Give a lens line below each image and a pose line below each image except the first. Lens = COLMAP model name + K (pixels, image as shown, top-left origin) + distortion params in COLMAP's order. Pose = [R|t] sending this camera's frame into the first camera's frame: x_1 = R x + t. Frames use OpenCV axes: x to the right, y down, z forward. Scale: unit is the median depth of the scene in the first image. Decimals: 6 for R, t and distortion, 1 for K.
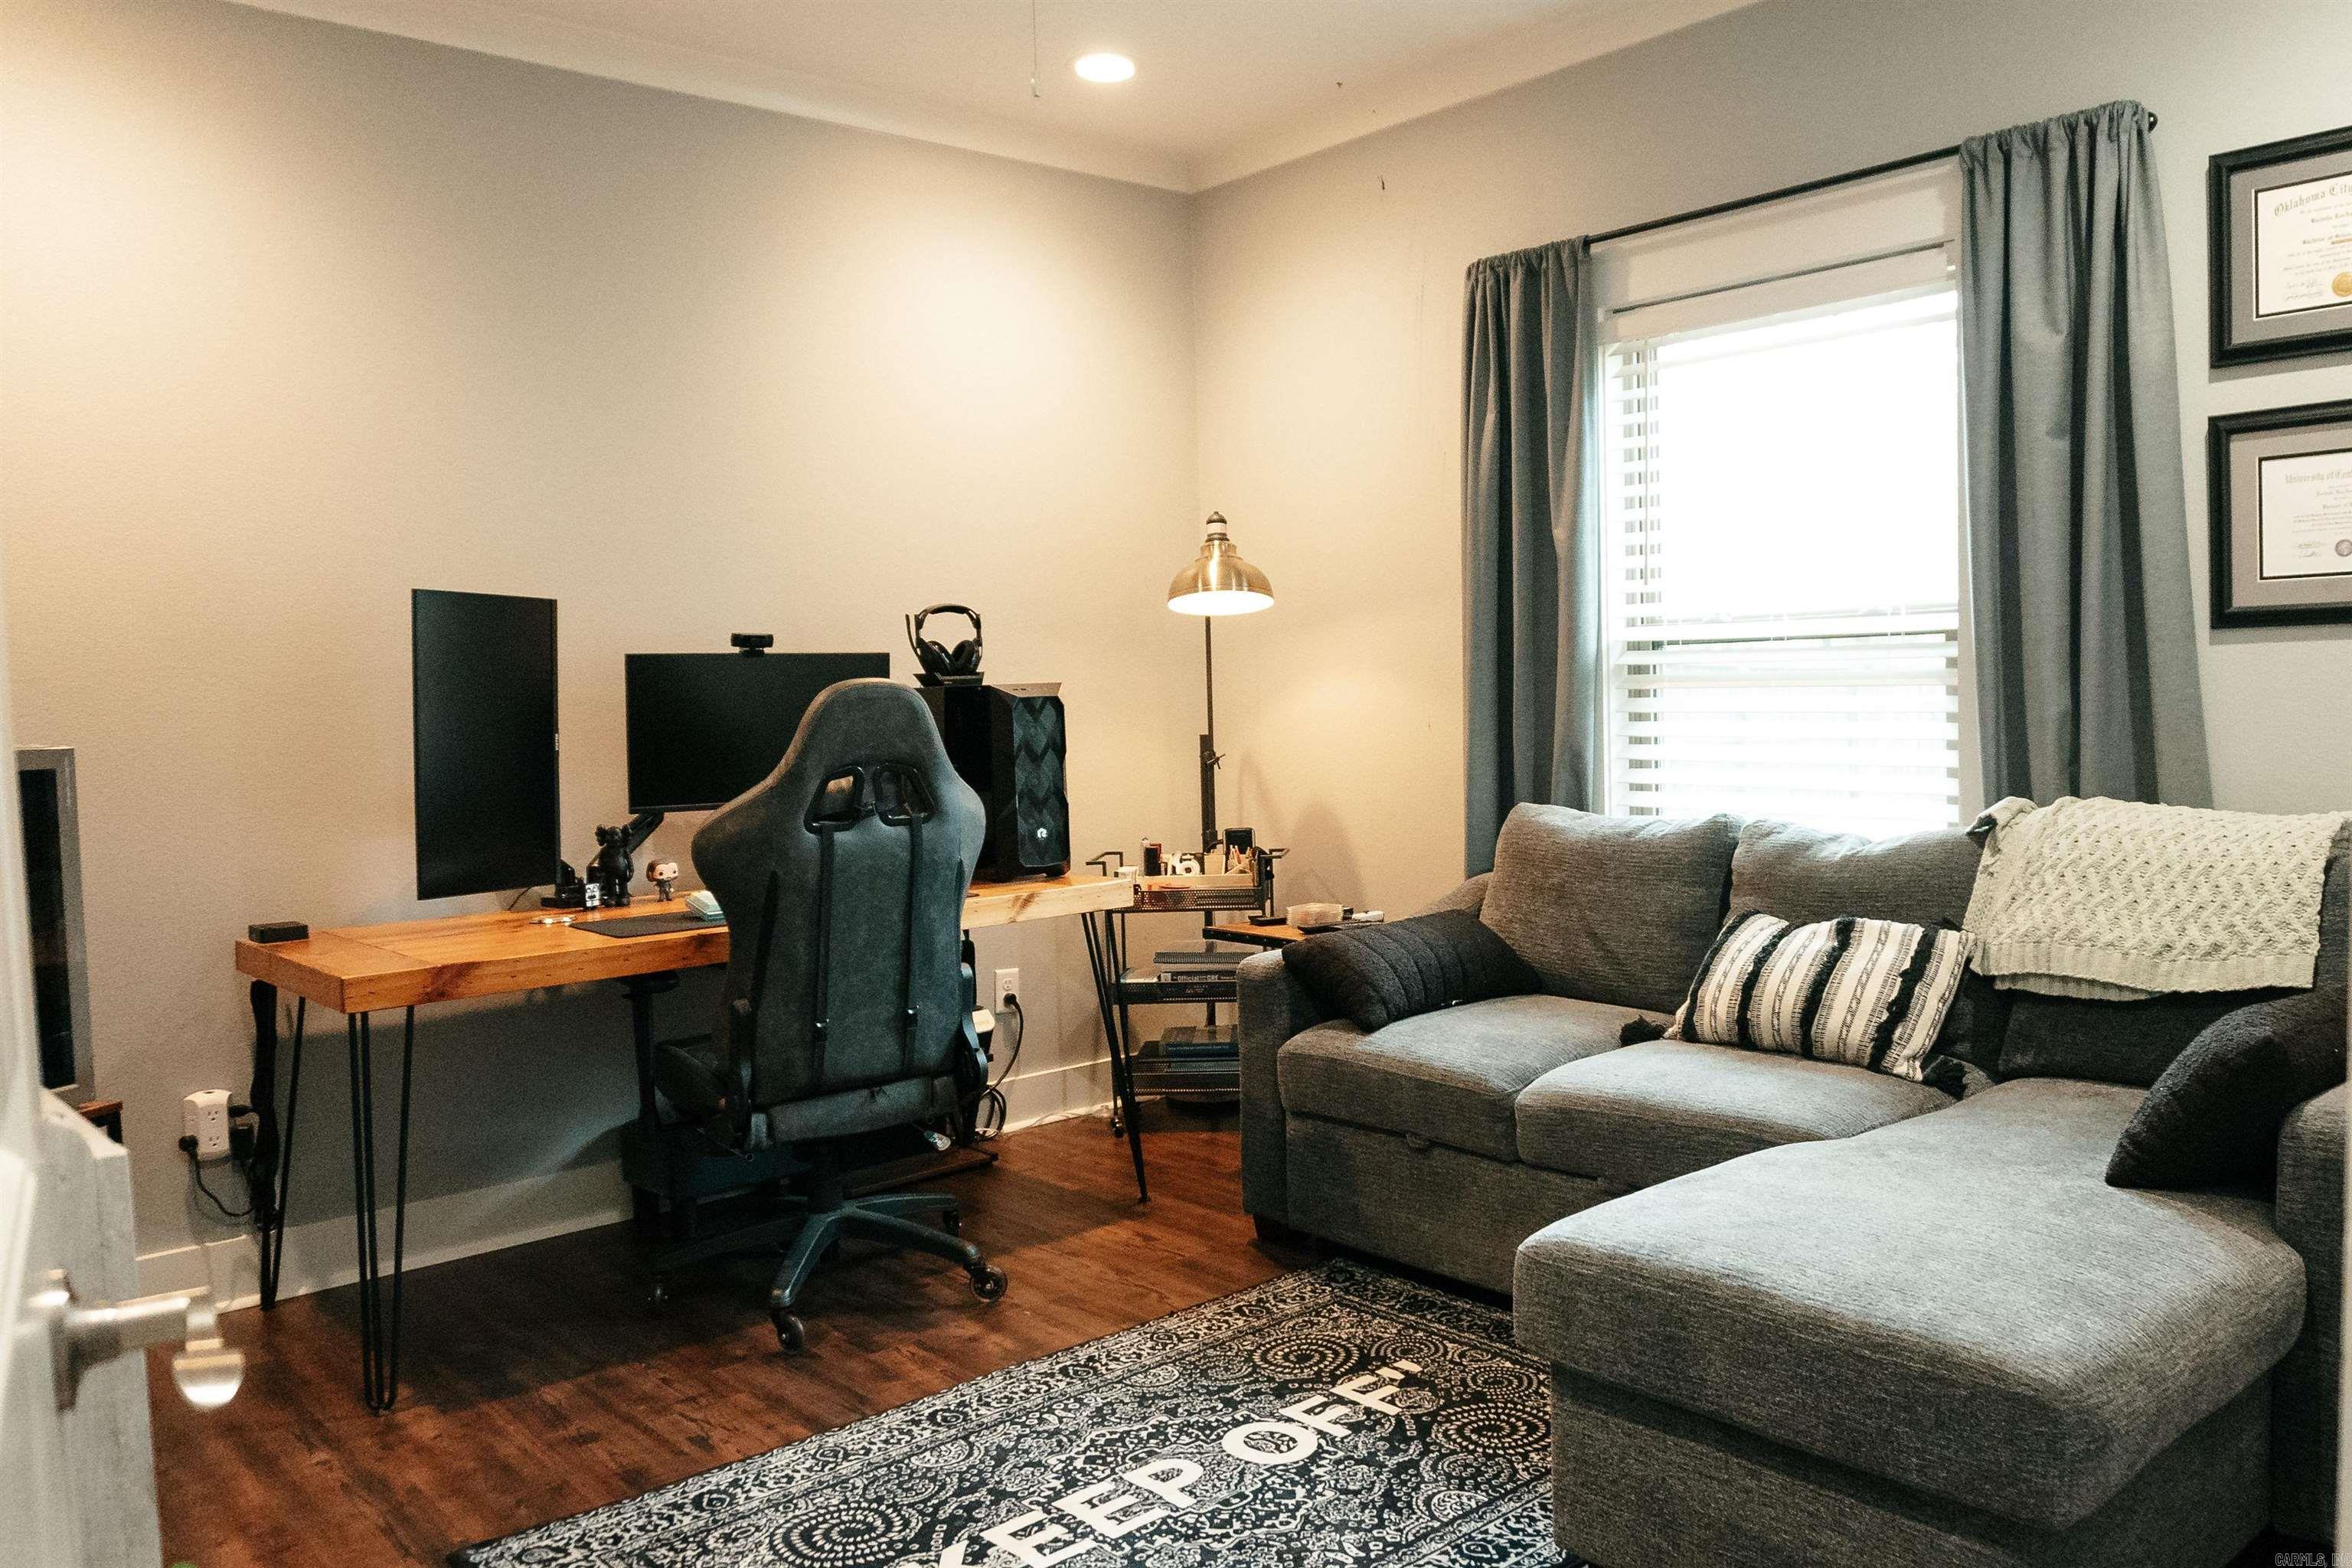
lens RADIAL K [[1593.8, 0, 1135.4], [0, 1593.8, 781.9], [0, 0, 1]] dist [0.000065, 0.000974]
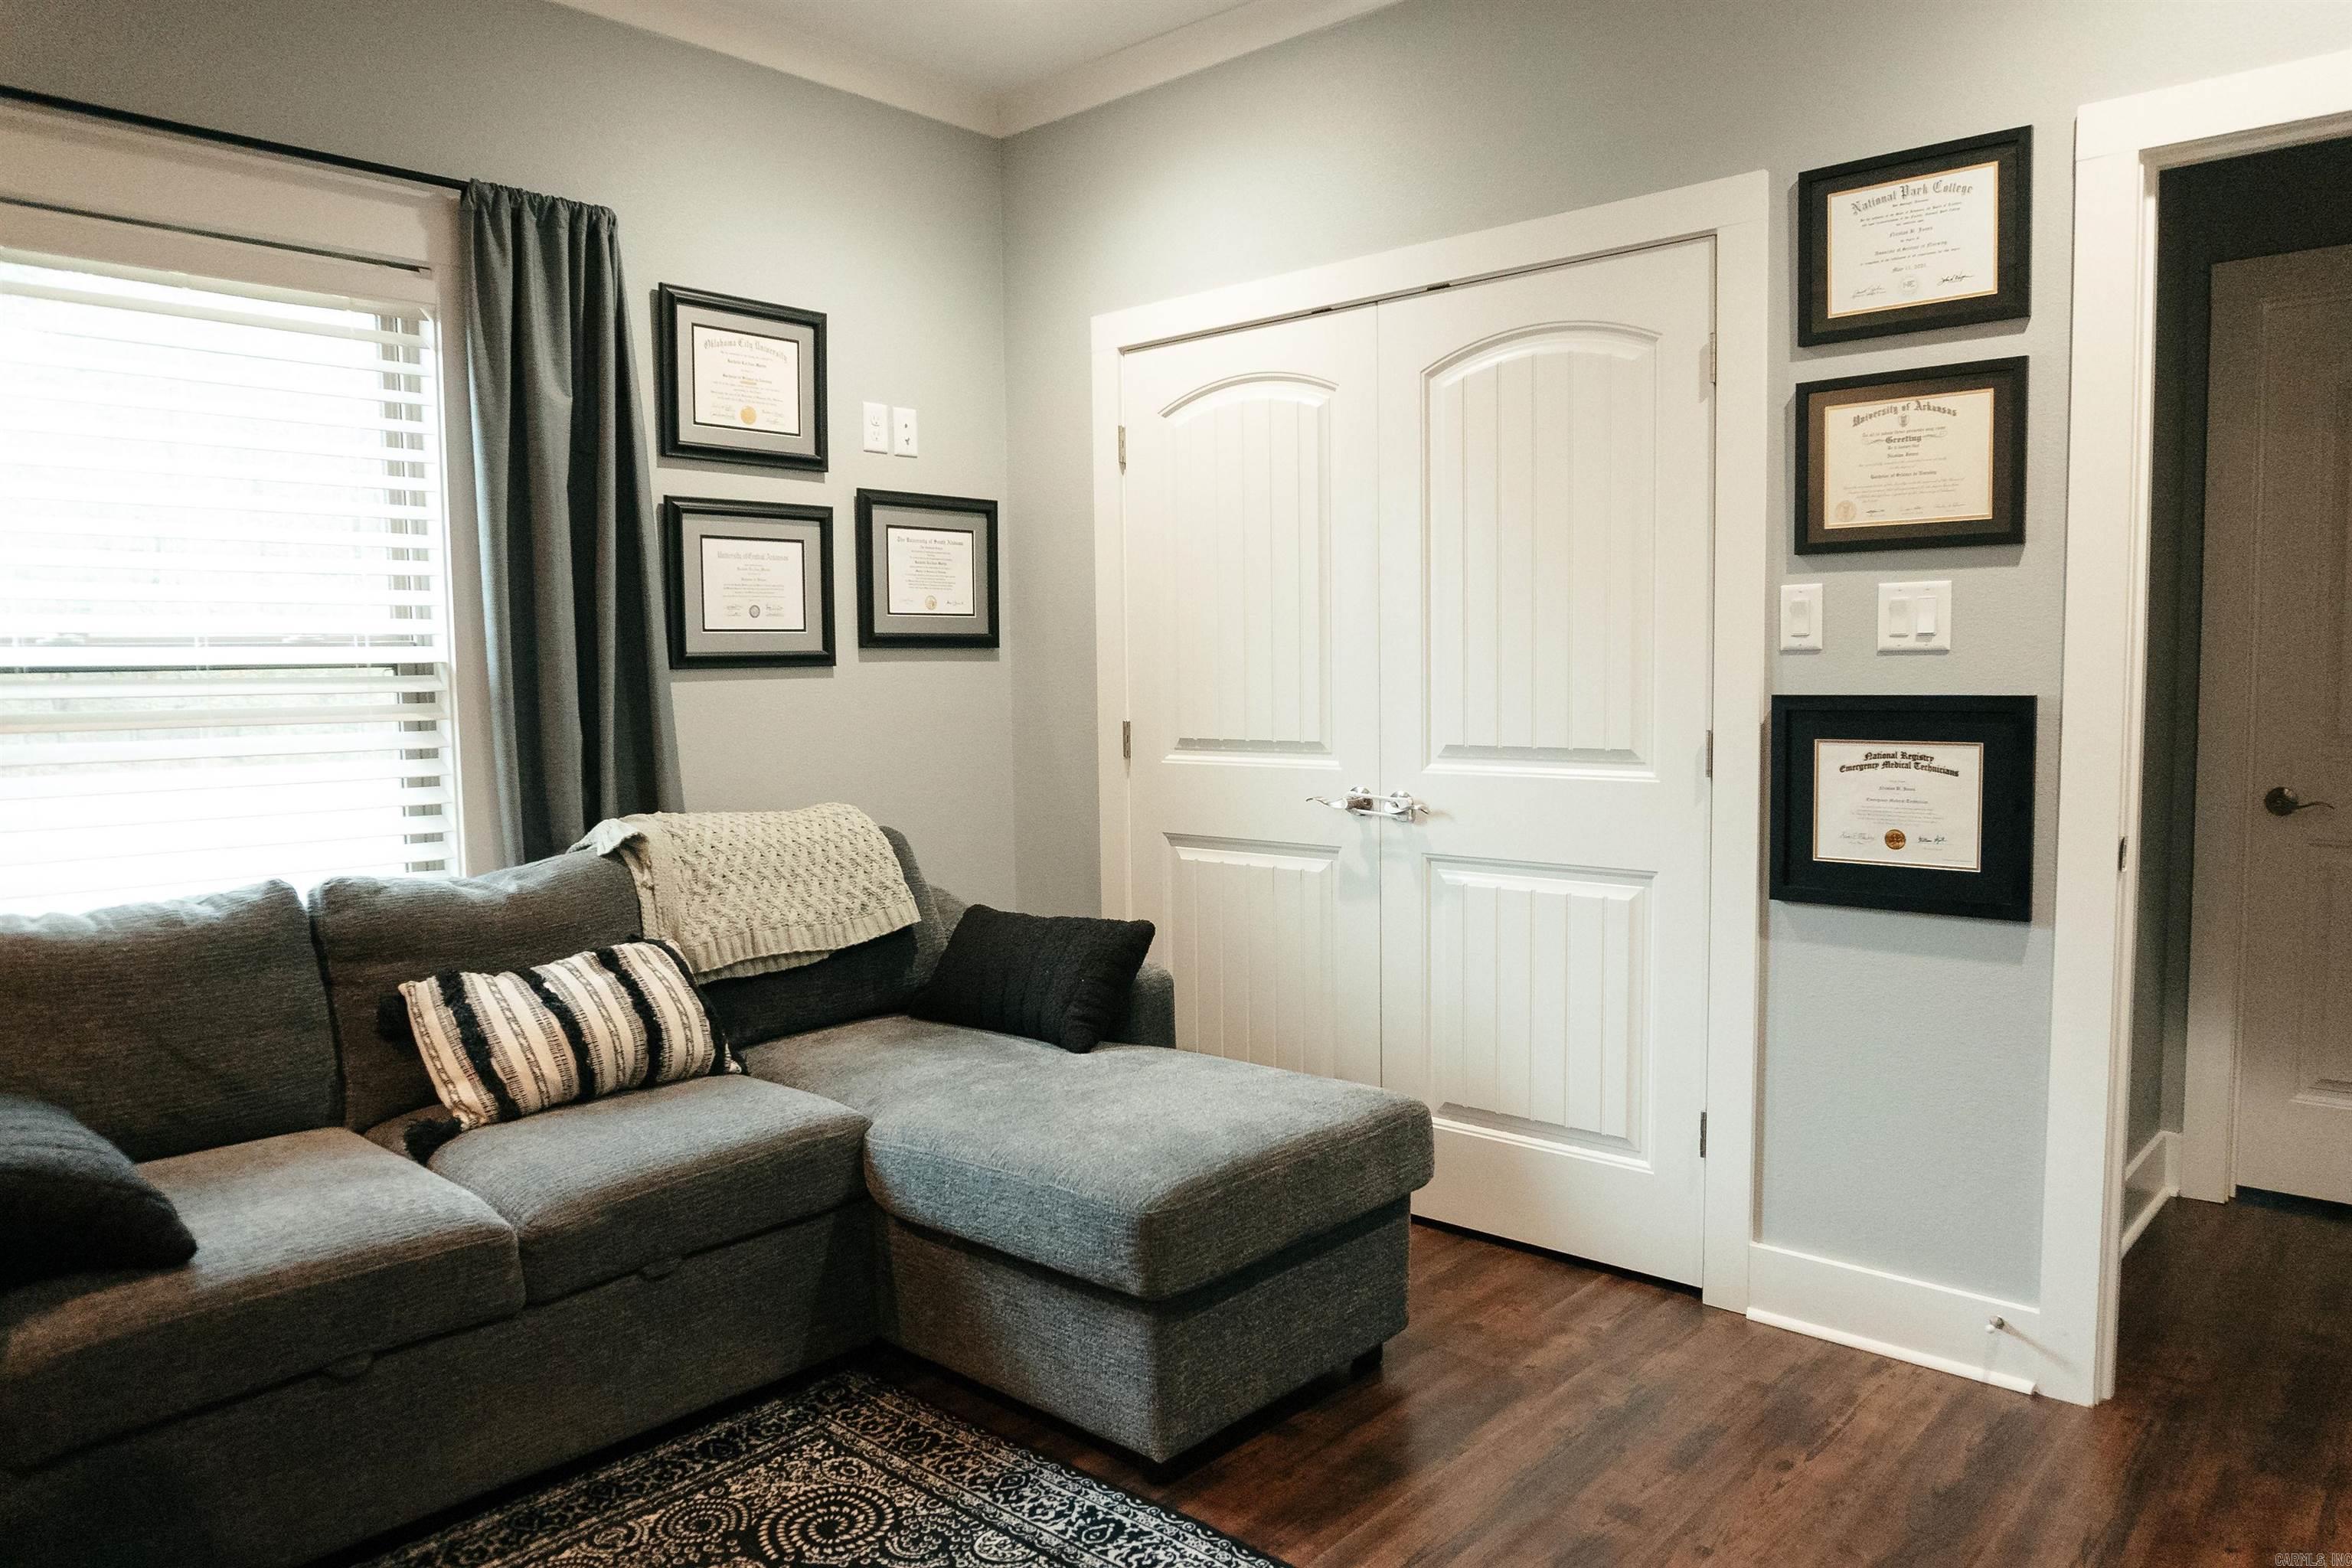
lens RADIAL K [[1626.0, 0, 1176.0], [0, 1626.0, 784.0], [0, 0, 1]] dist [-0.026570, 0.003906]
pose [[-0.092828, -0.036984, 0.994995, -0.602678], [0.084317, 0.995428, 0.044866, -0.032194], [-0.992106, 0.088060, -0.089285, 0.743713]]
